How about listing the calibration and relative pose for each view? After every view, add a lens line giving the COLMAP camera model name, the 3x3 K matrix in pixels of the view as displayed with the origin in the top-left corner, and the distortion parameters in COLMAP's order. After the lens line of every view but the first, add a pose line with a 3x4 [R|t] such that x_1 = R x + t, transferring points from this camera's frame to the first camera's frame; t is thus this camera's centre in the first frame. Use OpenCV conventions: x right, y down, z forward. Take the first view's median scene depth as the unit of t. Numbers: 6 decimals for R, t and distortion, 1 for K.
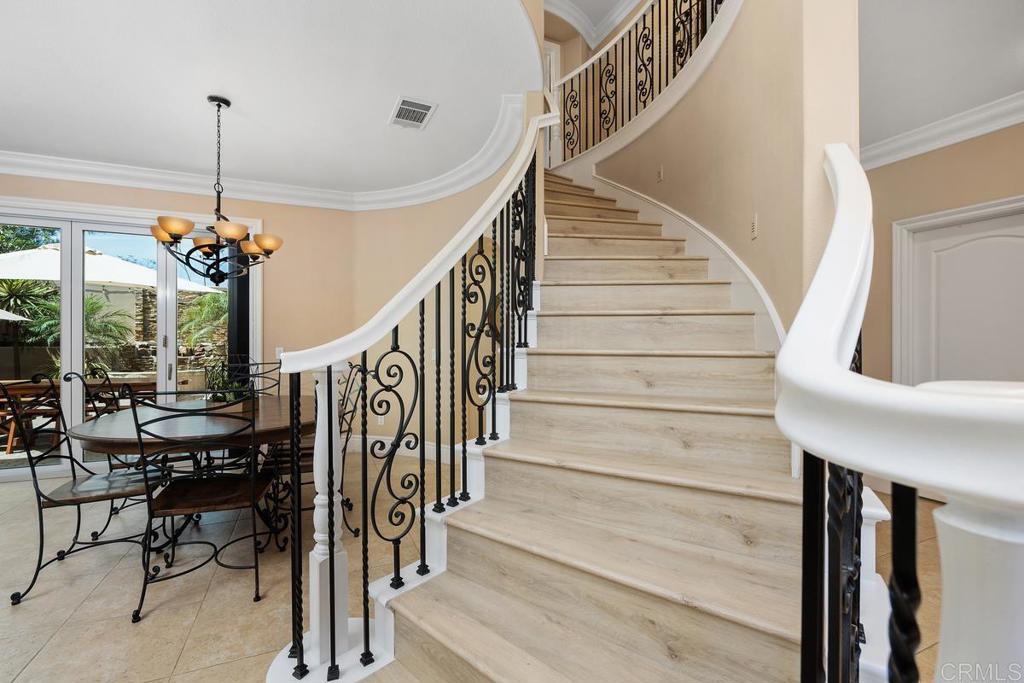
lens RADIAL K [[452.9, 0, 508.8], [0, 452.9, 343.0], [0, 0, 1]] dist [-0.005403, -0.000252]
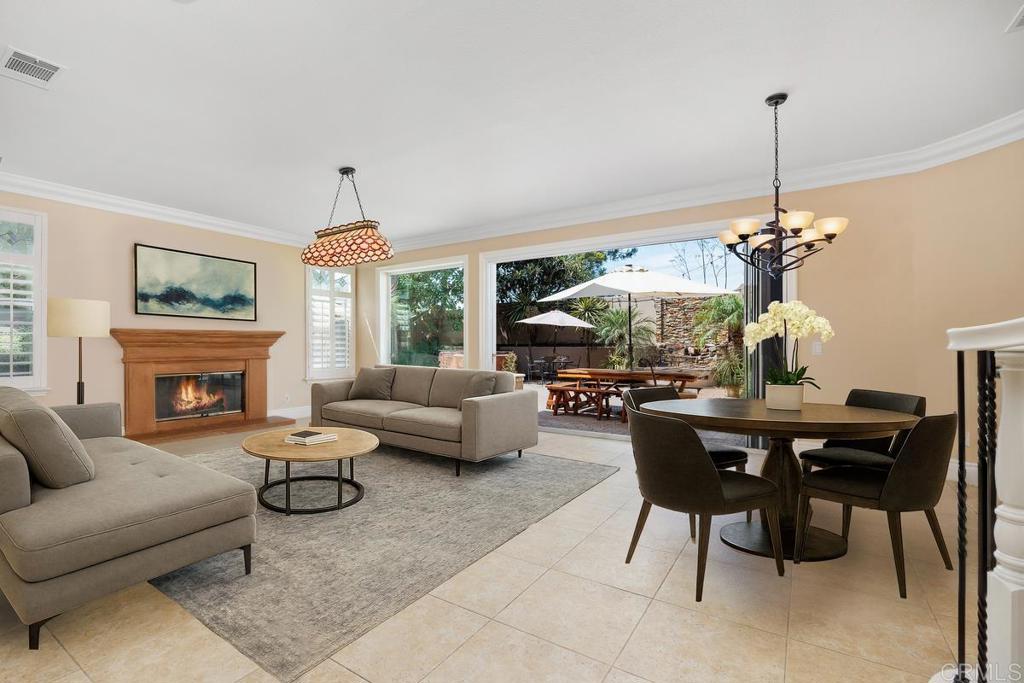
lens RADIAL K [[466.0, 0, 512.8], [0, 466.0, 341.4], [0, 0, 1]] dist [-0.001923, 0.000640]
pose [[0.573202, -0.008673, -0.819368, -0.065041], [-0.000778, 0.999938, -0.011129, 0.015151], [0.819414, 0.007016, 0.573159, -0.051584]]
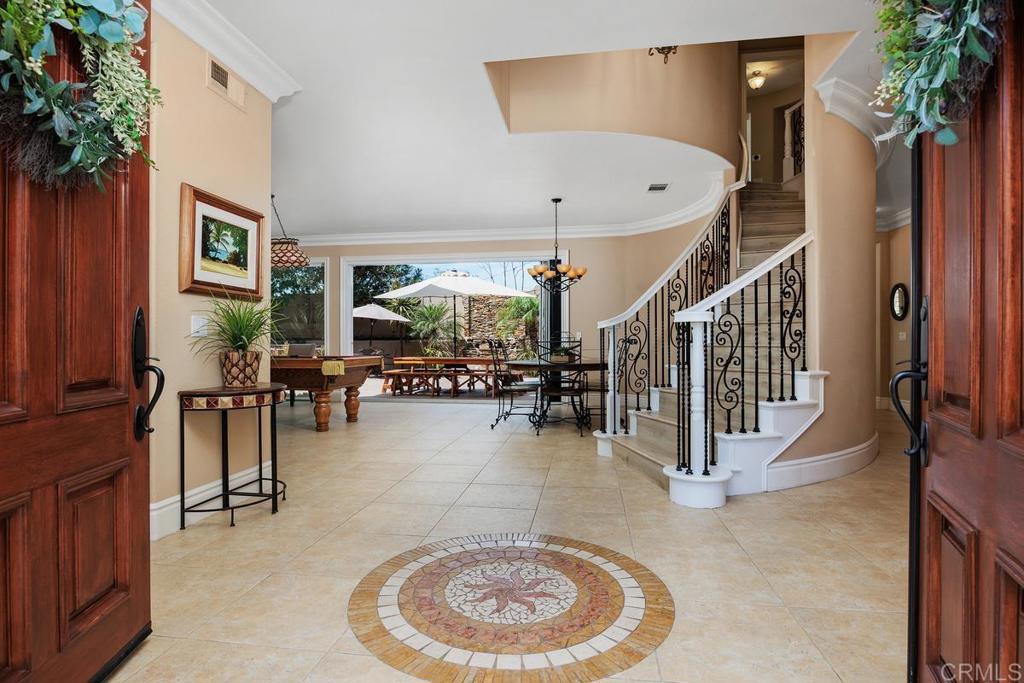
lens RADIAL K [[548.9, 0, 510.4], [0, 548.9, 343.4], [0, 0, 1]] dist [-0.005556, -0.000772]
pose [[0.854615, -0.003220, -0.519252, 0.217191], [0.002431, 0.999995, -0.002201, 0.042960], [0.519257, 0.000618, 0.854618, -0.591206]]
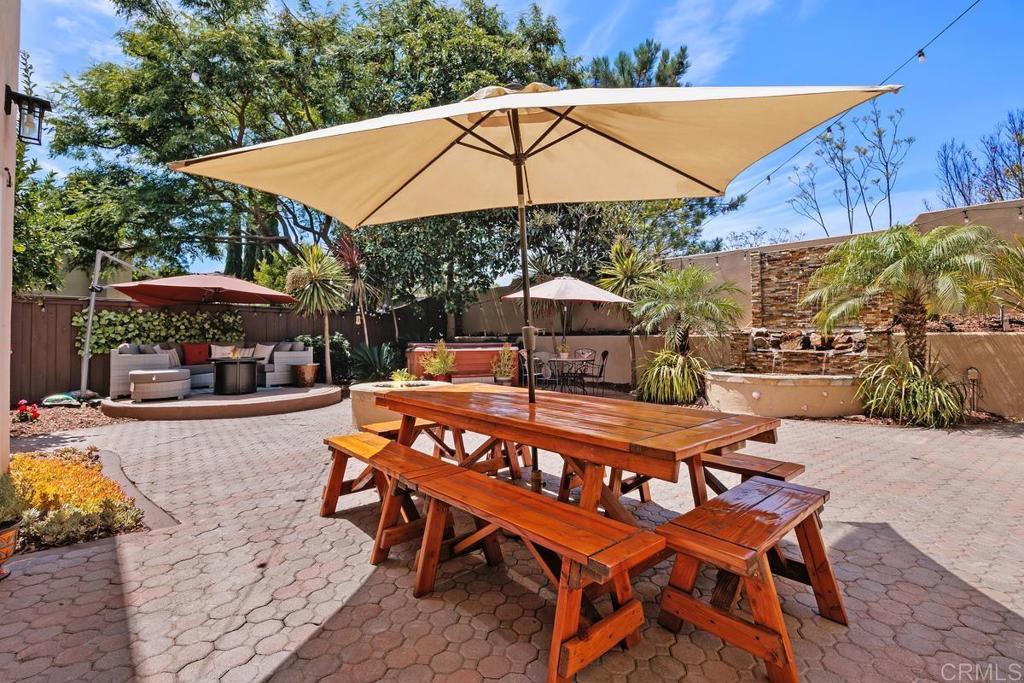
lens RADIAL K [[466.0, 0, 521.8], [0, 466.0, 317.9], [0, 0, 1]] dist [-0.001923, 0.000640]
pose [[0.339891, -0.042114, -0.939521, -0.569514], [0.007202, 0.999084, -0.042178, 0.020476], [0.940437, 0.007569, 0.339883, 0.891371]]
